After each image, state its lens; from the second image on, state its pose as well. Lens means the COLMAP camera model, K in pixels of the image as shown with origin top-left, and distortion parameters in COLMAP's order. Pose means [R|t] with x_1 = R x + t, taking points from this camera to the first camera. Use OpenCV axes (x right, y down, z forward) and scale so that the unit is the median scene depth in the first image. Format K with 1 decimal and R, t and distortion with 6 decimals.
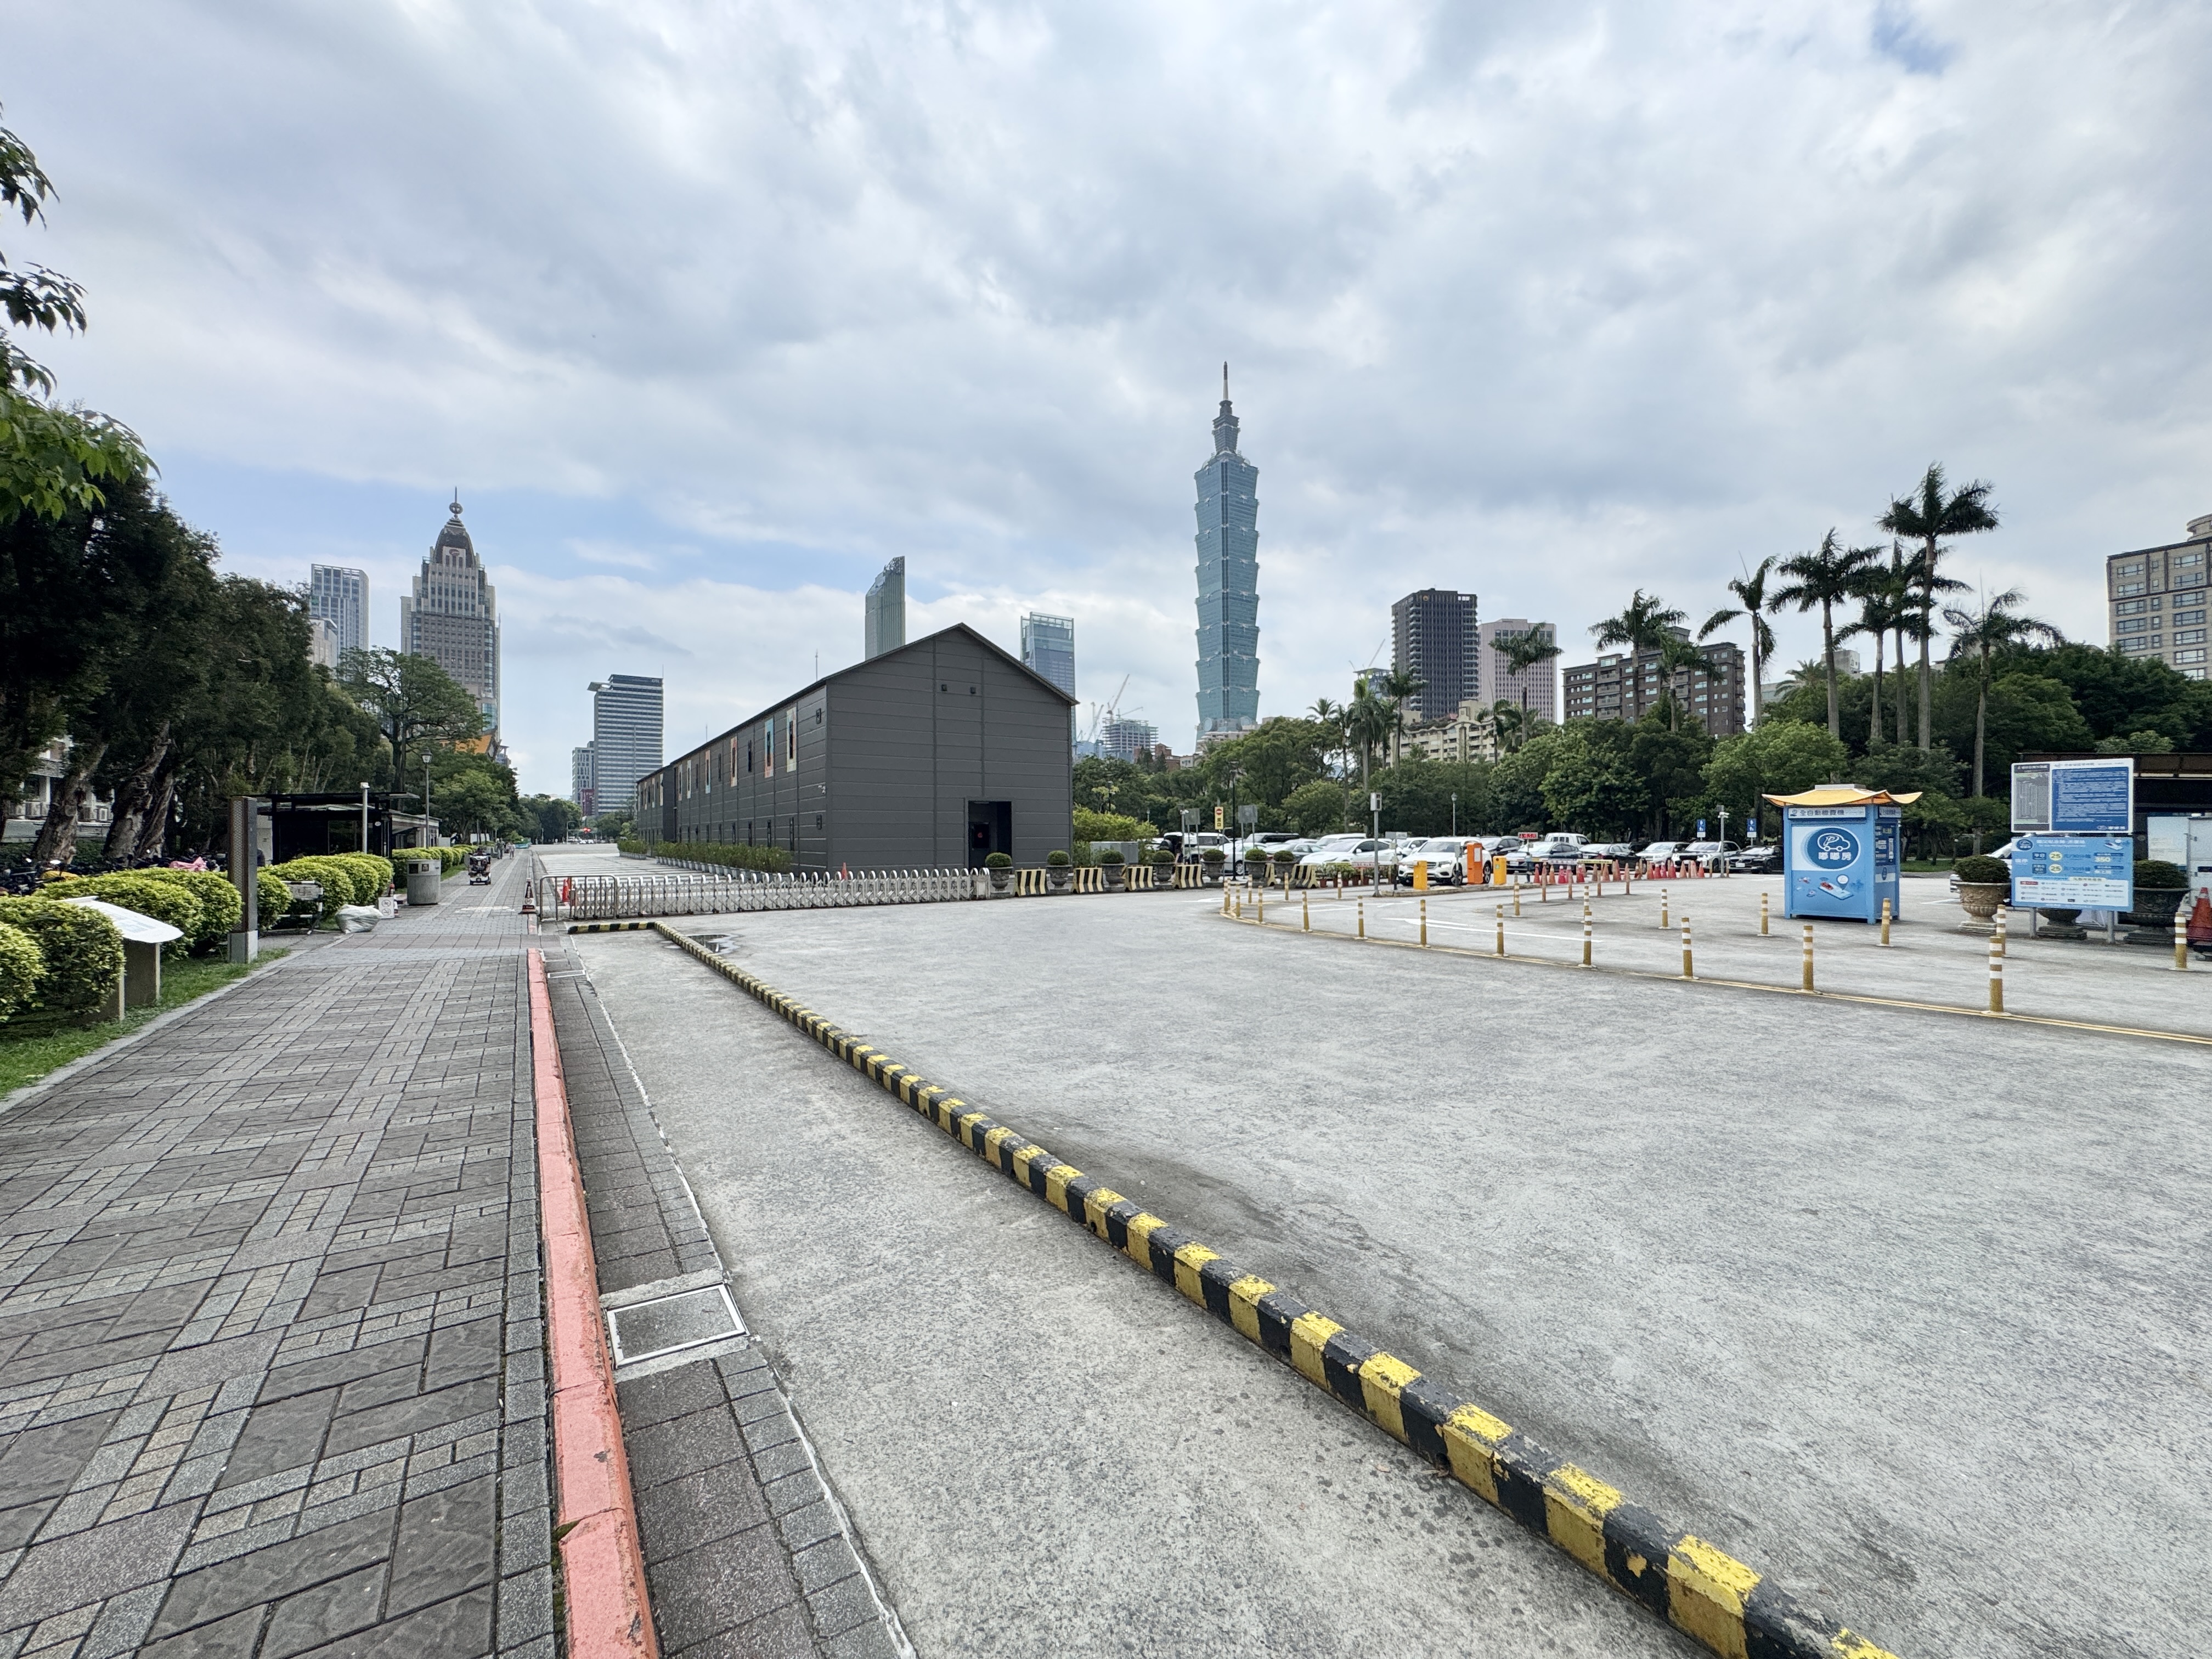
lens RADIAL K [[890.7, 0, 1106.0], [0, 890.7, 829.5], [0, 0, 1]] dist [-0.001504, 0.000121]
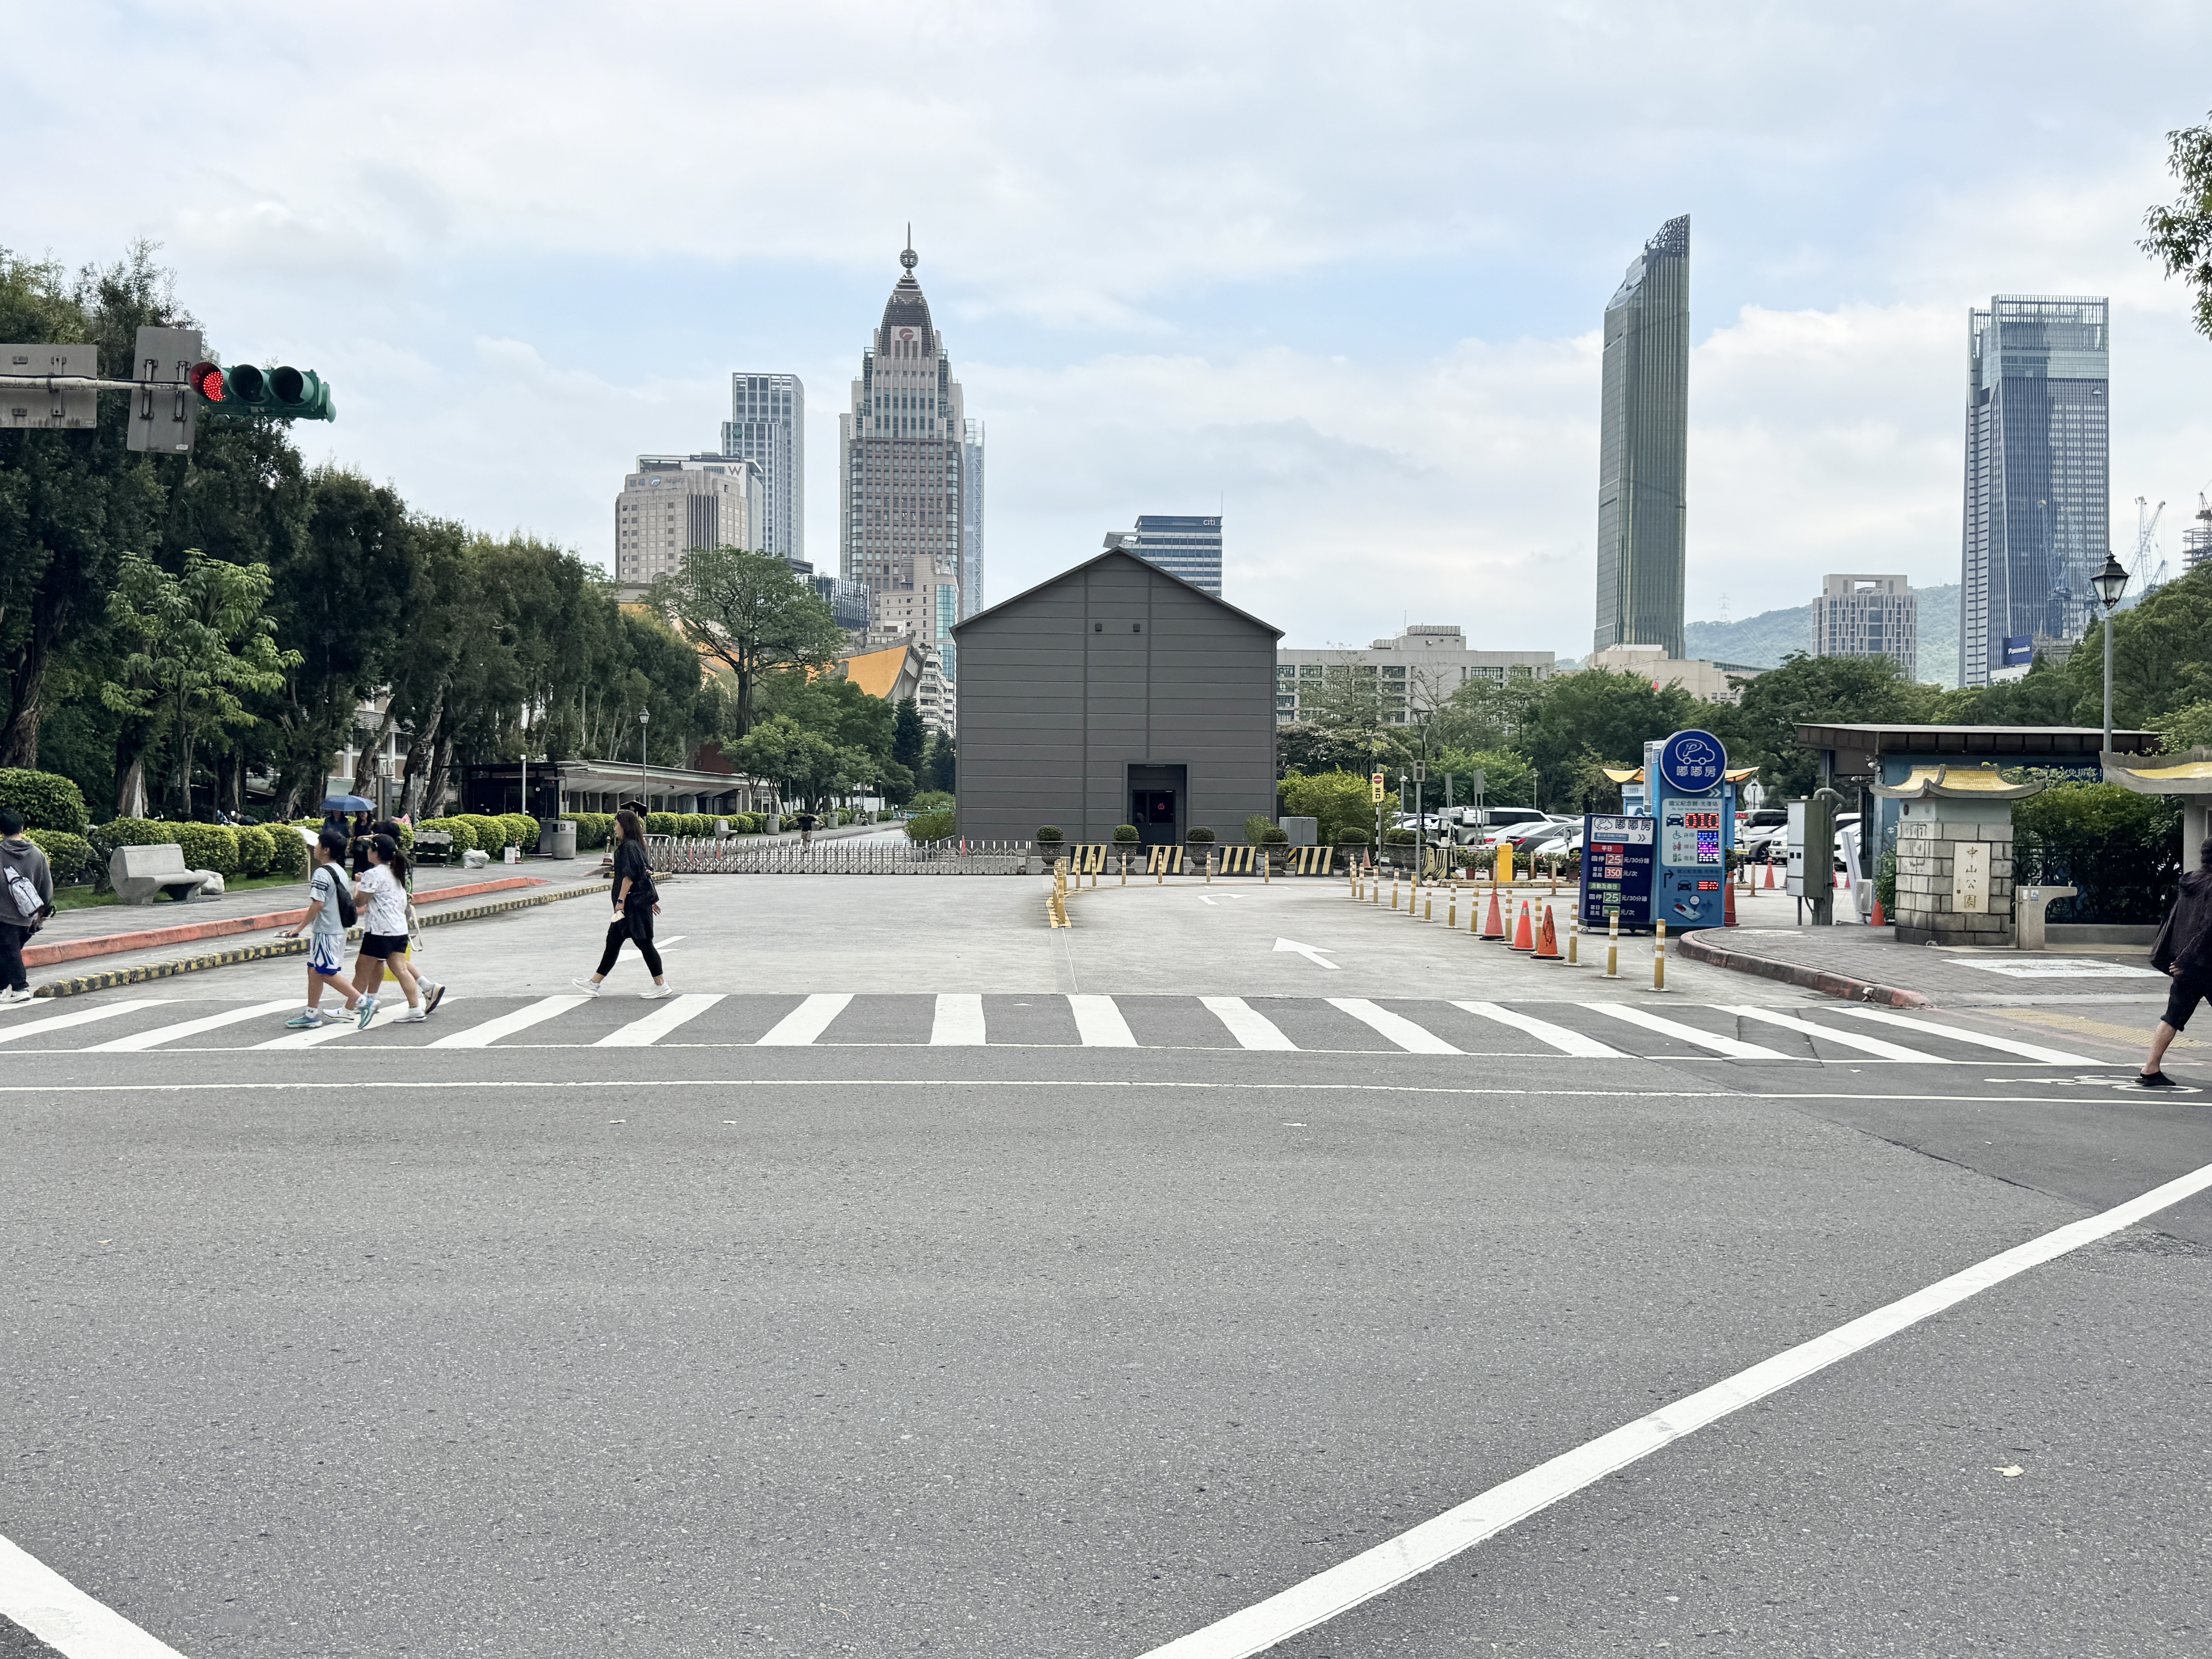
lens RADIAL K [[1868.4, 0, 1106.0], [0, 1868.4, 829.5], [0, 0, 1]] dist [0.067024, -0.005314]
pose [[0.857529, 0.017854, -0.514126, 0.036945], [-0.008795, 0.999760, 0.020050, -0.000334], [0.514361, -0.012672, 0.857480, -0.024724]]
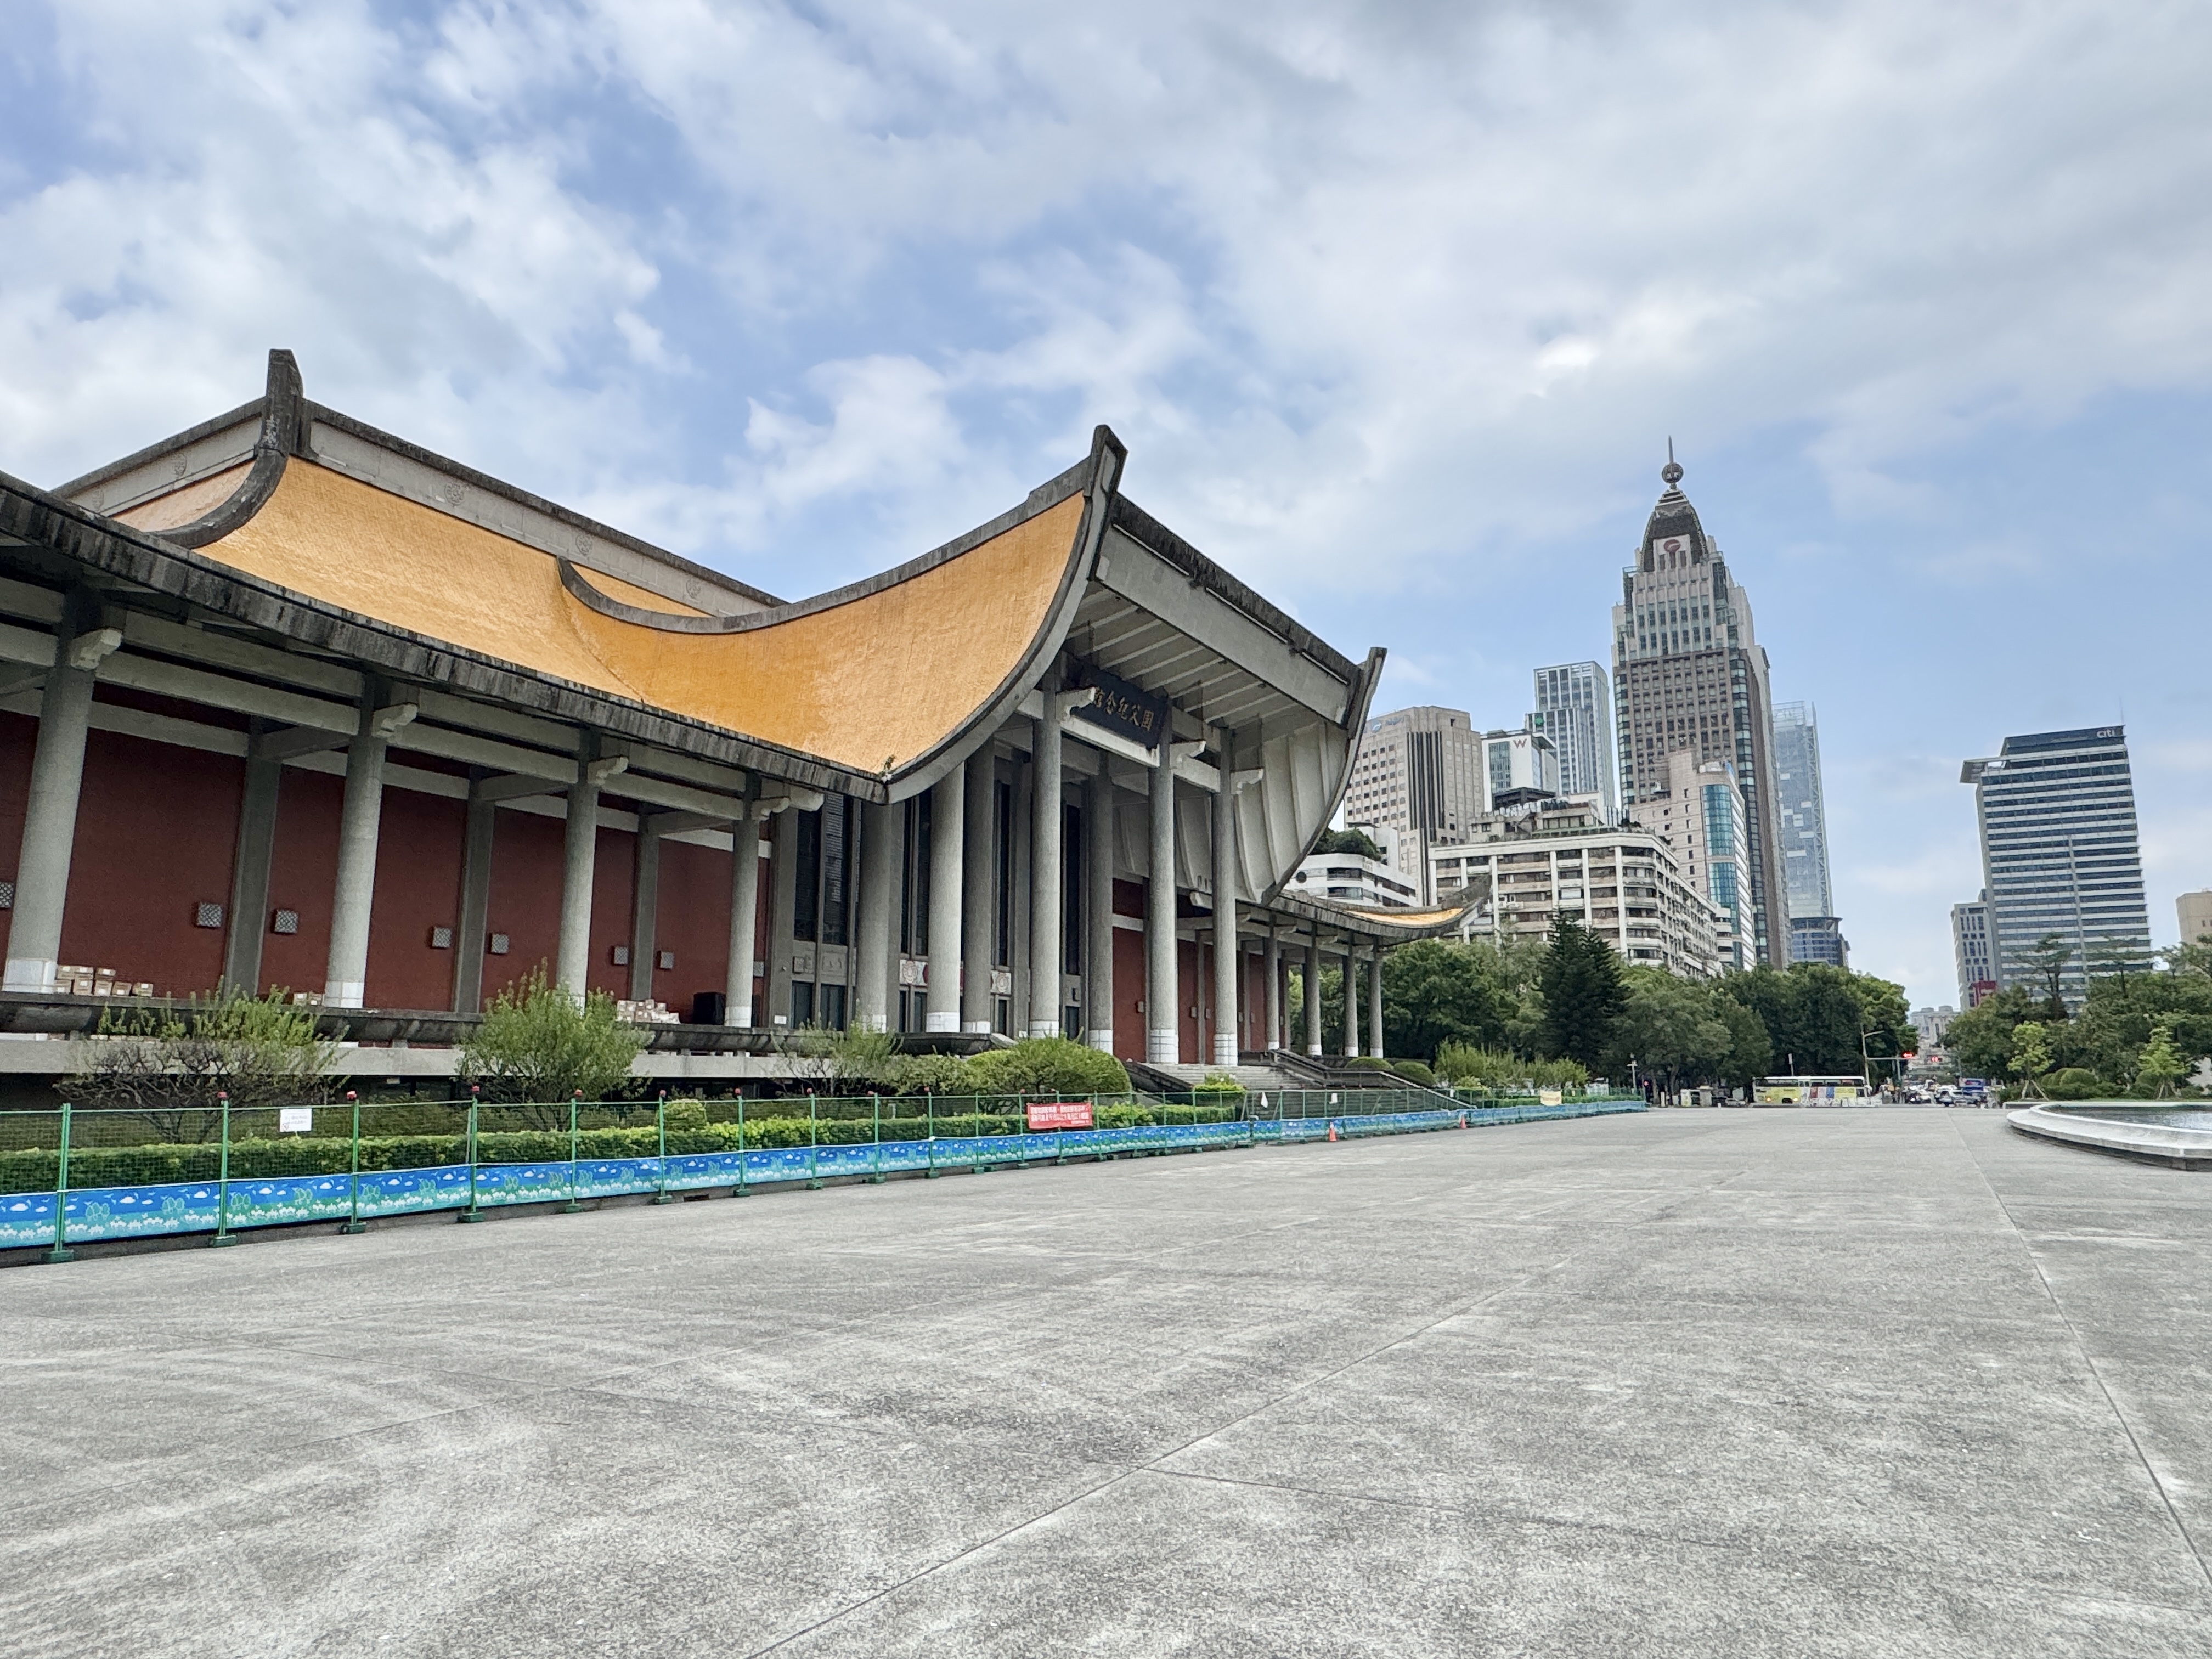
lens RADIAL K [[1406.3, 0, 1106.0], [0, 1406.3, 829.5], [0, 0, 1]] dist [0.005766, -0.002108]
pose [[0.456122, -0.151919, -0.876854, -0.123726], [0.002906, 0.985570, -0.169243, 0.001477], [0.889913, 0.074647, 0.449982, 0.240732]]
